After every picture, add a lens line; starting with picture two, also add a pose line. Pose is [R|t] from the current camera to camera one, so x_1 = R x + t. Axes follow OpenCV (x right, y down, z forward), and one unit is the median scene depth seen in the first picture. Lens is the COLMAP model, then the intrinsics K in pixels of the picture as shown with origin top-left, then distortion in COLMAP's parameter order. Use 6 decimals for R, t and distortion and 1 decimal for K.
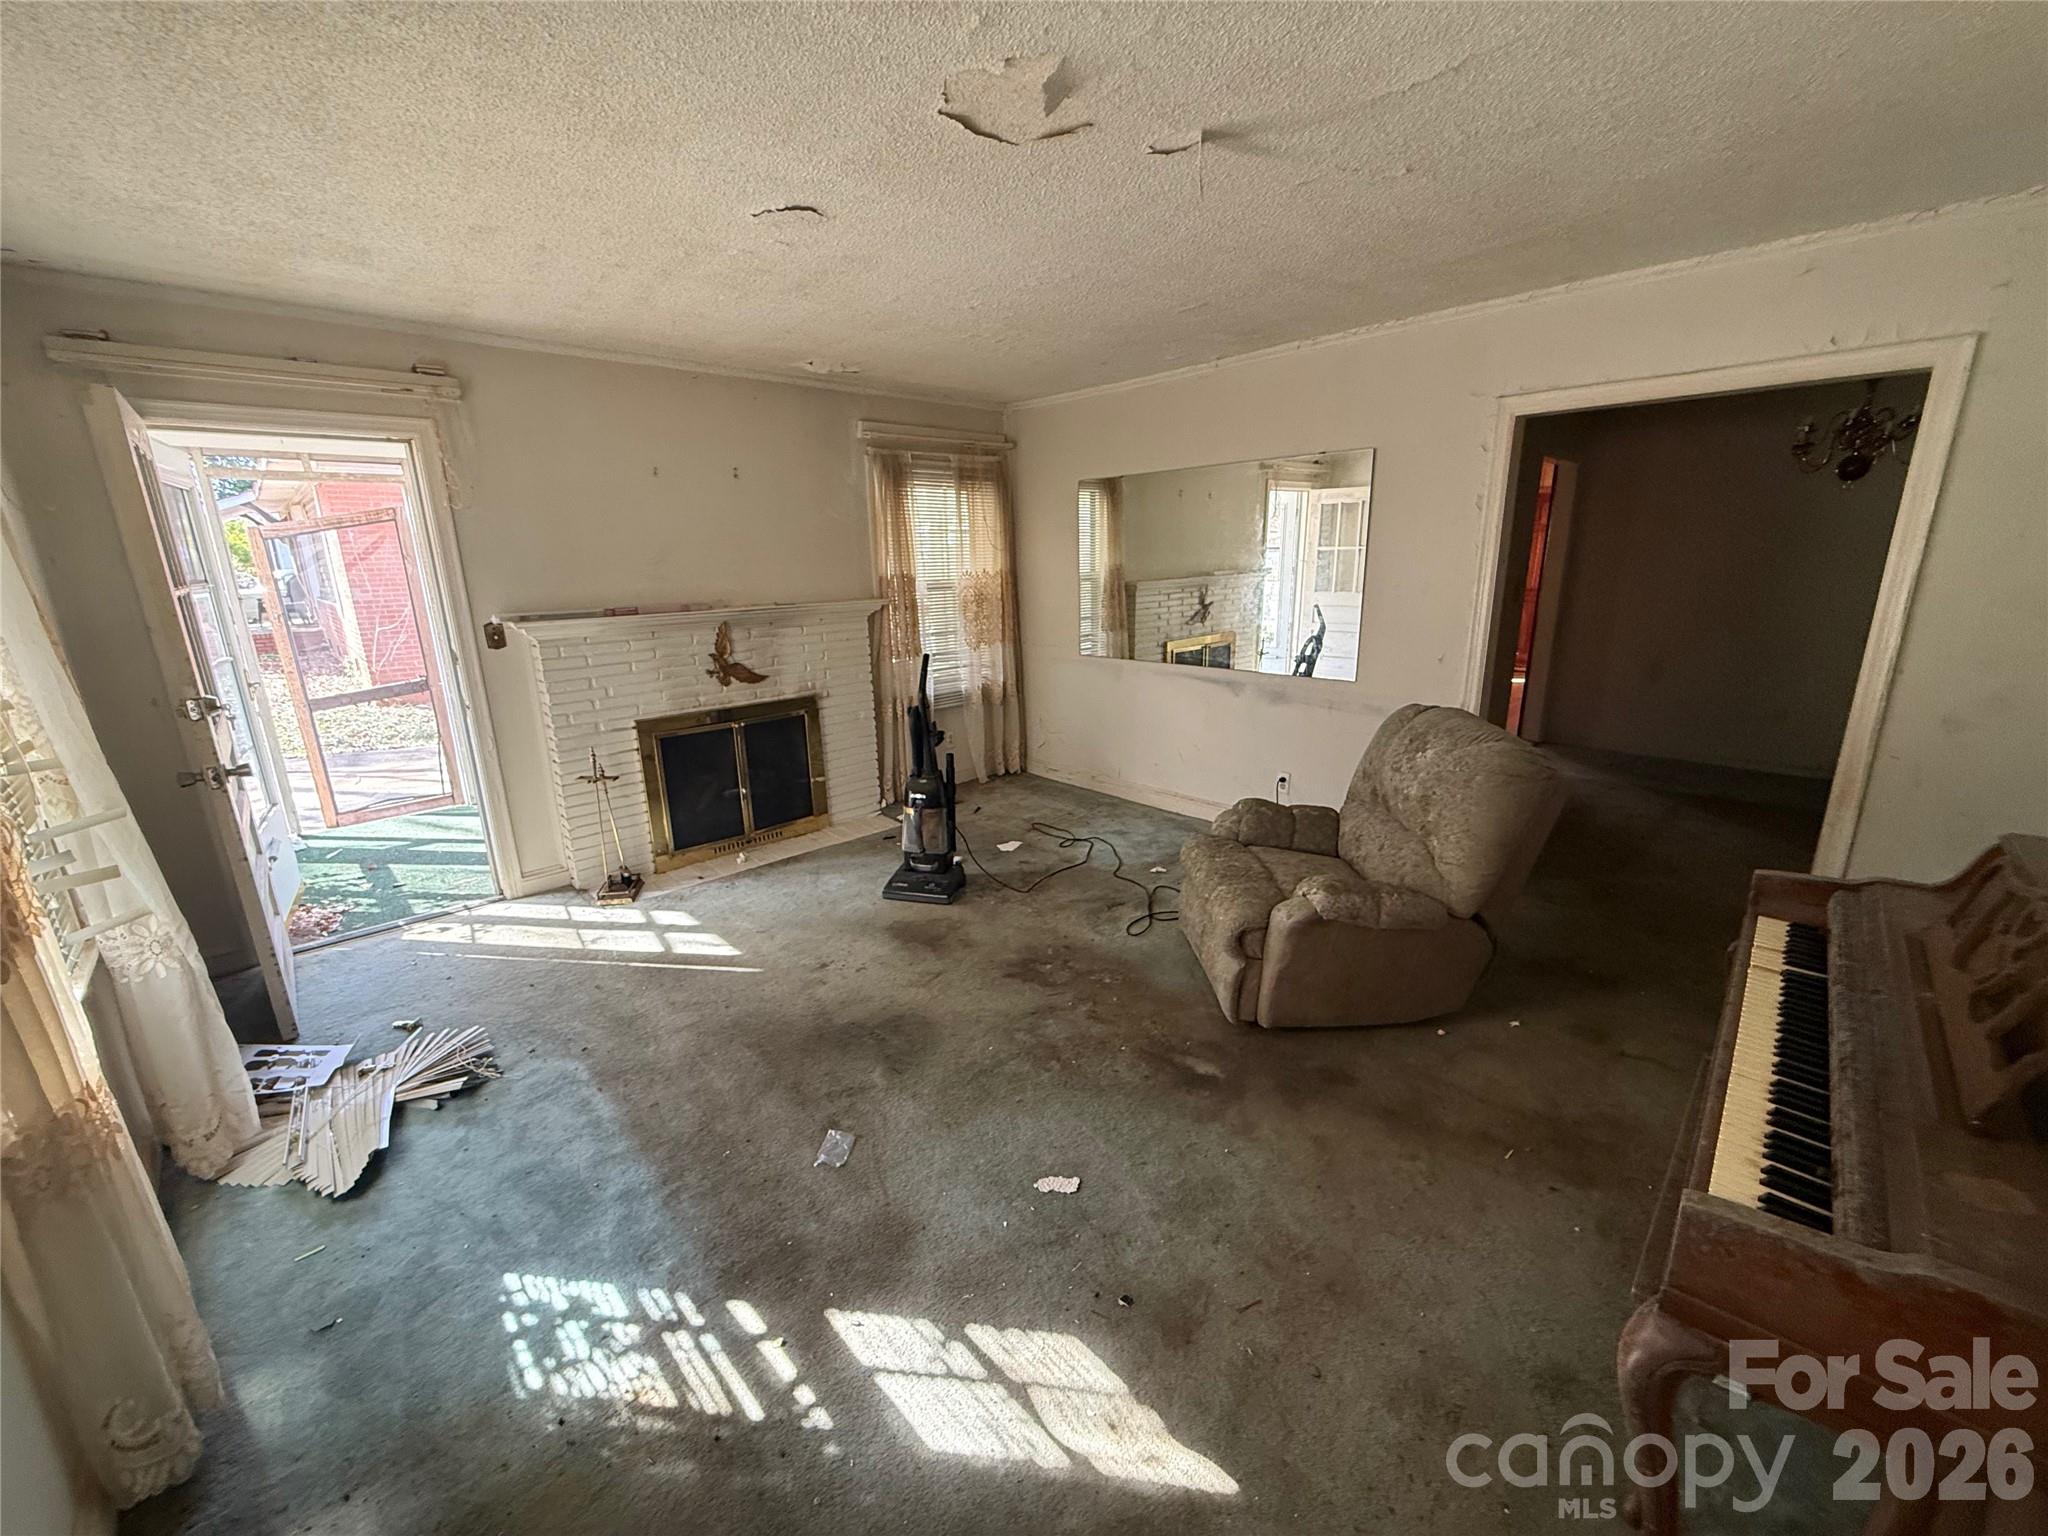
lens RADIAL K [[812.3, 0, 1026.4], [0, 812.3, 769.7], [0, 0, 1]] dist [0.000154, 0.000402]
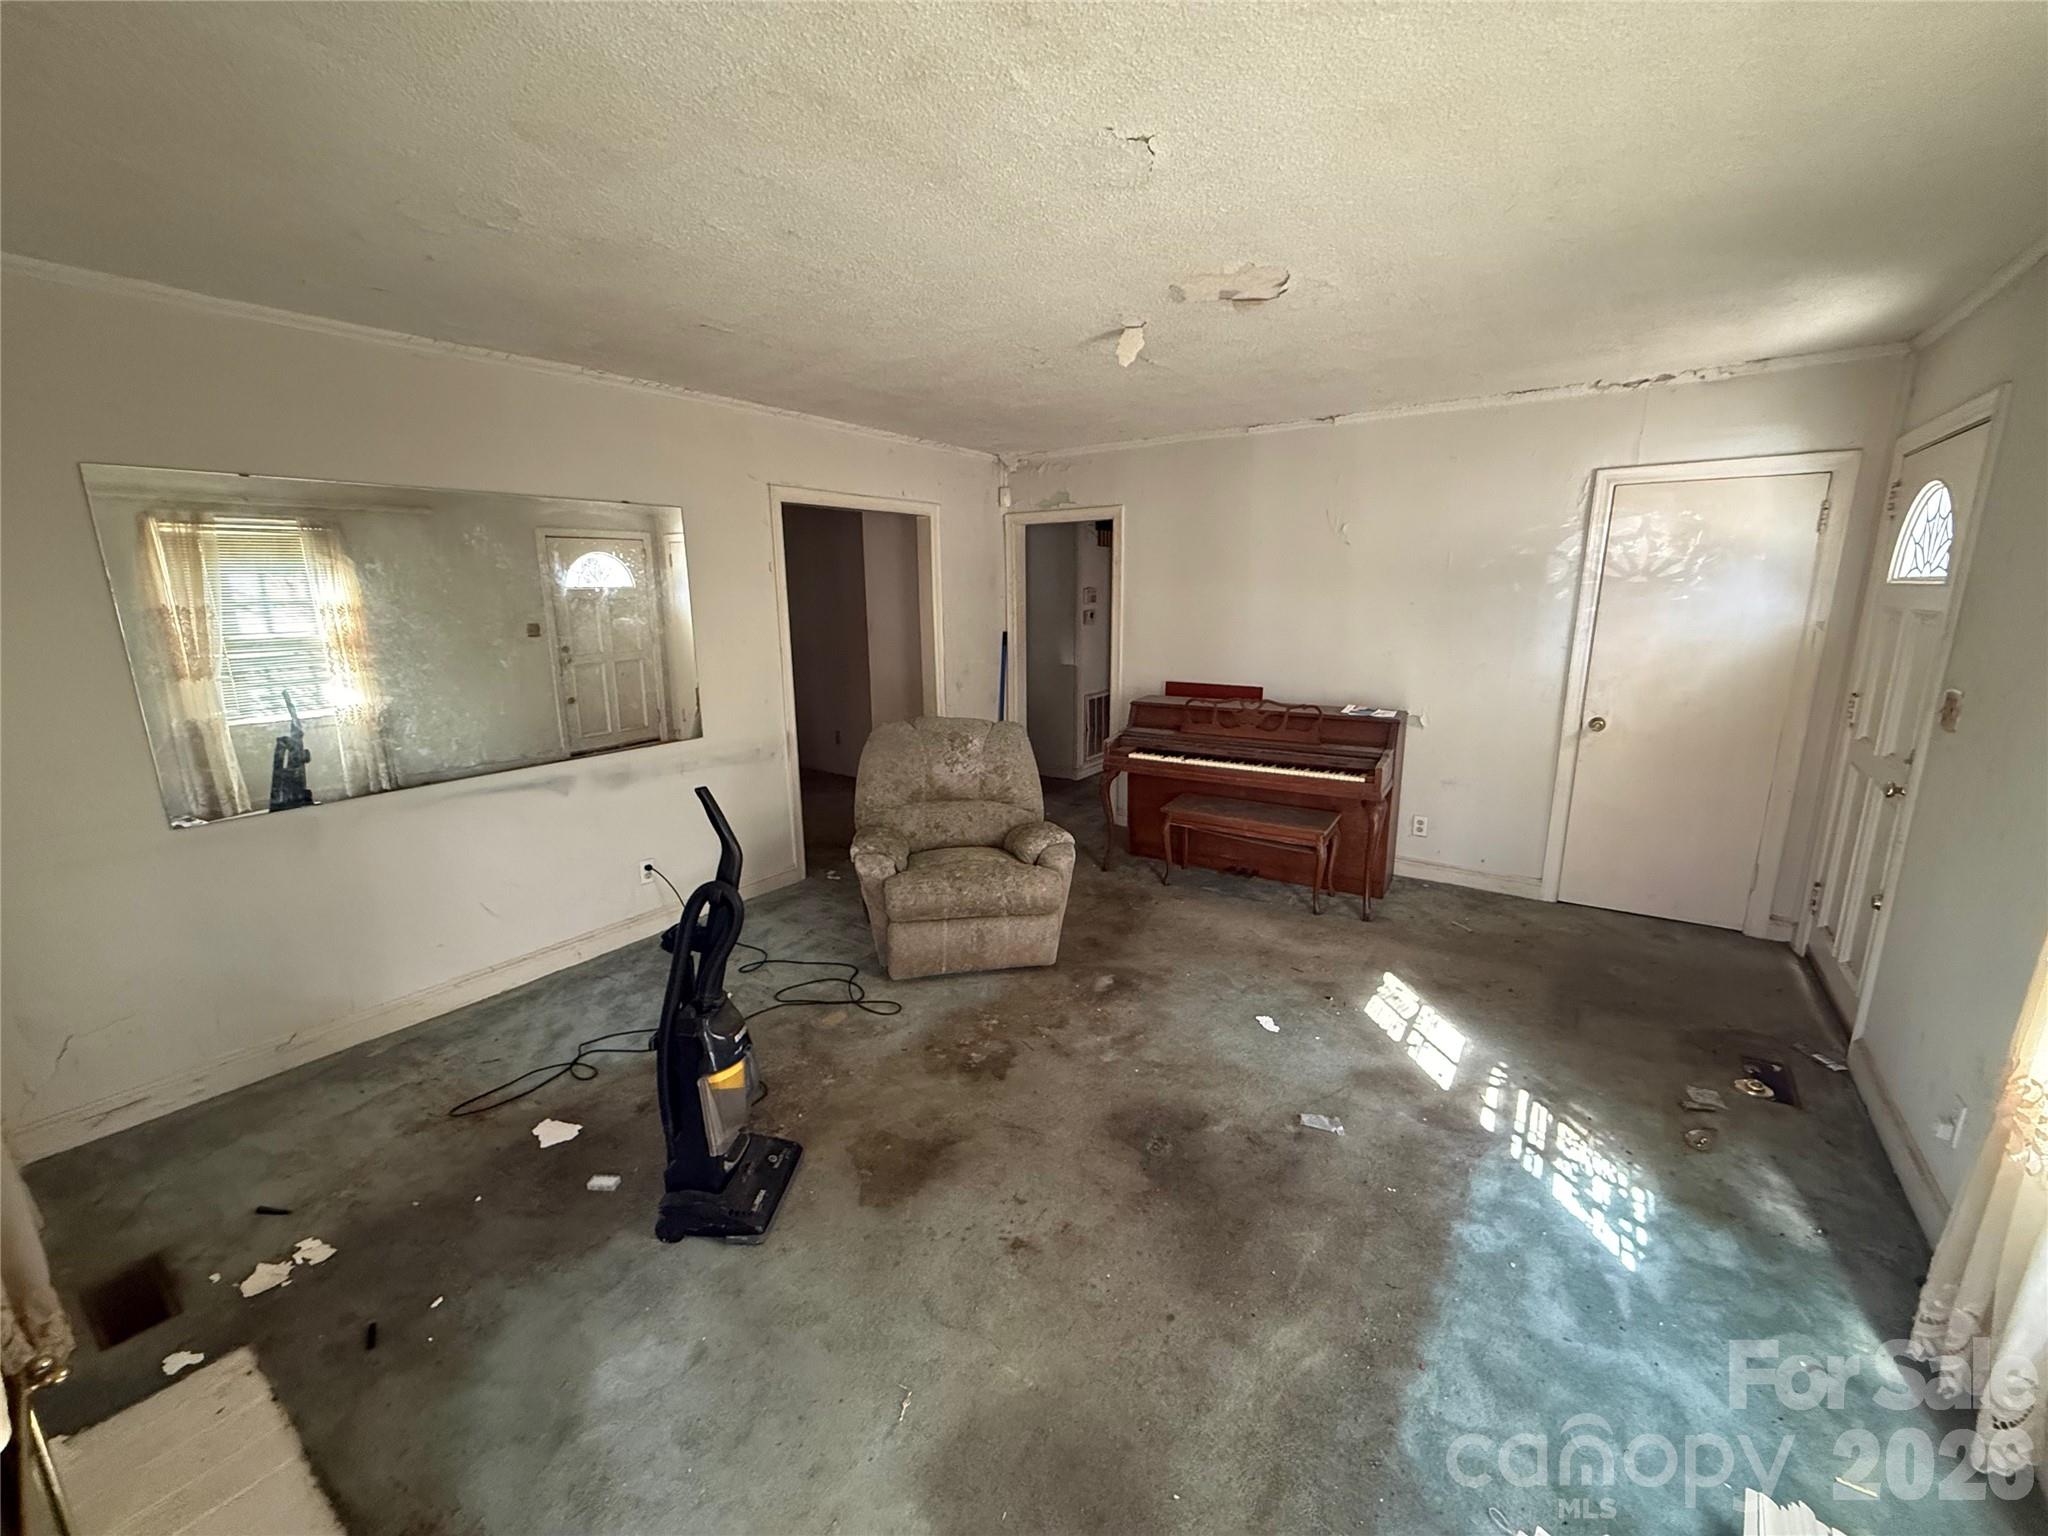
lens RADIAL K [[812.3, 0, 1021.5], [0, 812.3, 761.1], [0, 0, 1]] dist [0.000154, 0.000402]
pose [[-0.193176, -0.185324, 0.963503, -1.462071], [0.265500, 0.935491, 0.233167, -0.482909], [-0.944560, 0.300852, -0.131511, 1.786101]]
